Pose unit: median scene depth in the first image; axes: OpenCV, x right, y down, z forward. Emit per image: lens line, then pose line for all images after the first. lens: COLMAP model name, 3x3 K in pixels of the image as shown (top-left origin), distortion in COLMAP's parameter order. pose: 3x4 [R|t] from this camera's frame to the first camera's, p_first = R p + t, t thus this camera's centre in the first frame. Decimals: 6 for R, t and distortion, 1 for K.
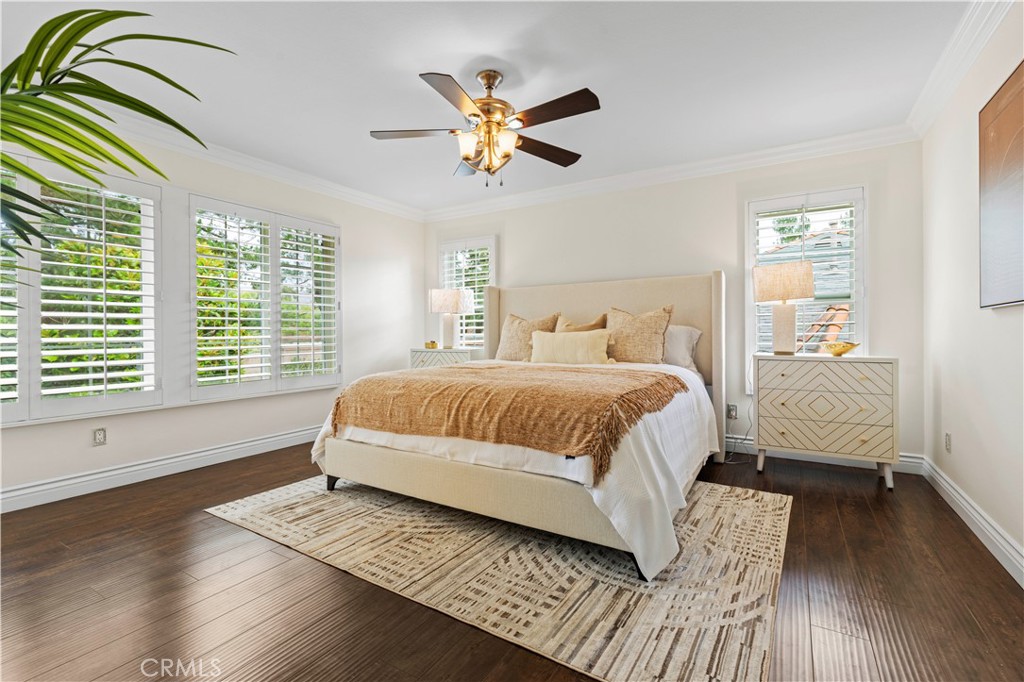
lens RADIAL K [[461.2, 0, 508.6], [0, 461.2, 335.9], [0, 0, 1]] dist [0.006878, -0.001881]
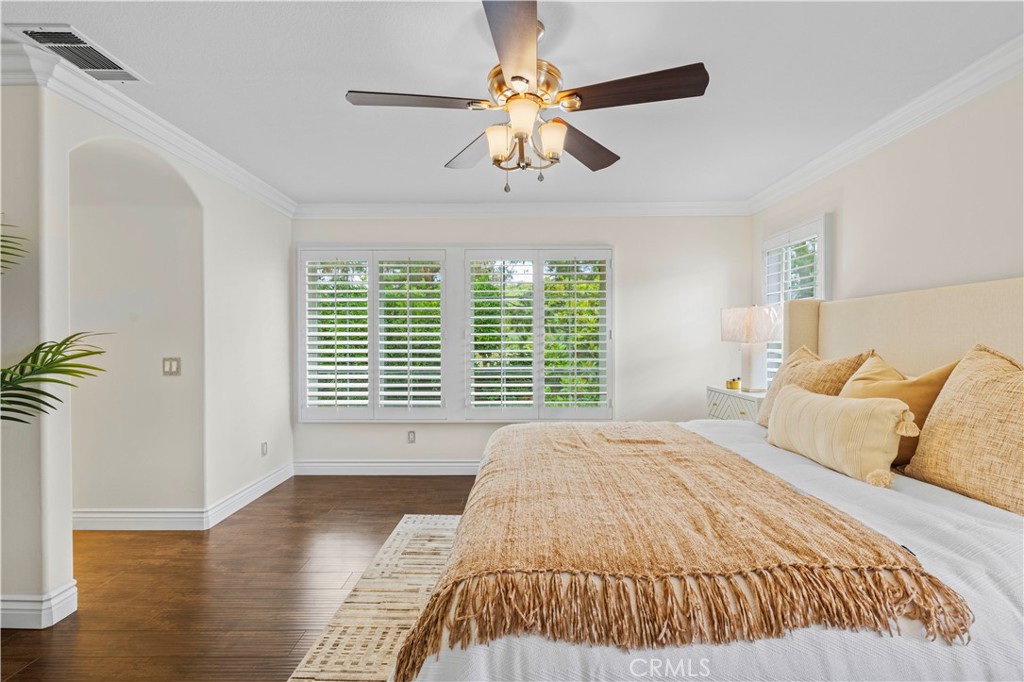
lens RADIAL K [[461.2, 0, 511.1], [0, 461.2, 341.1], [0, 0, 1]] dist [0.006878, -0.001881]
pose [[0.510057, 0.007505, -0.860108, 0.531635], [-0.005558, 0.999970, 0.005429, -0.092569], [0.860123, 0.002011, 0.510084, 0.604235]]
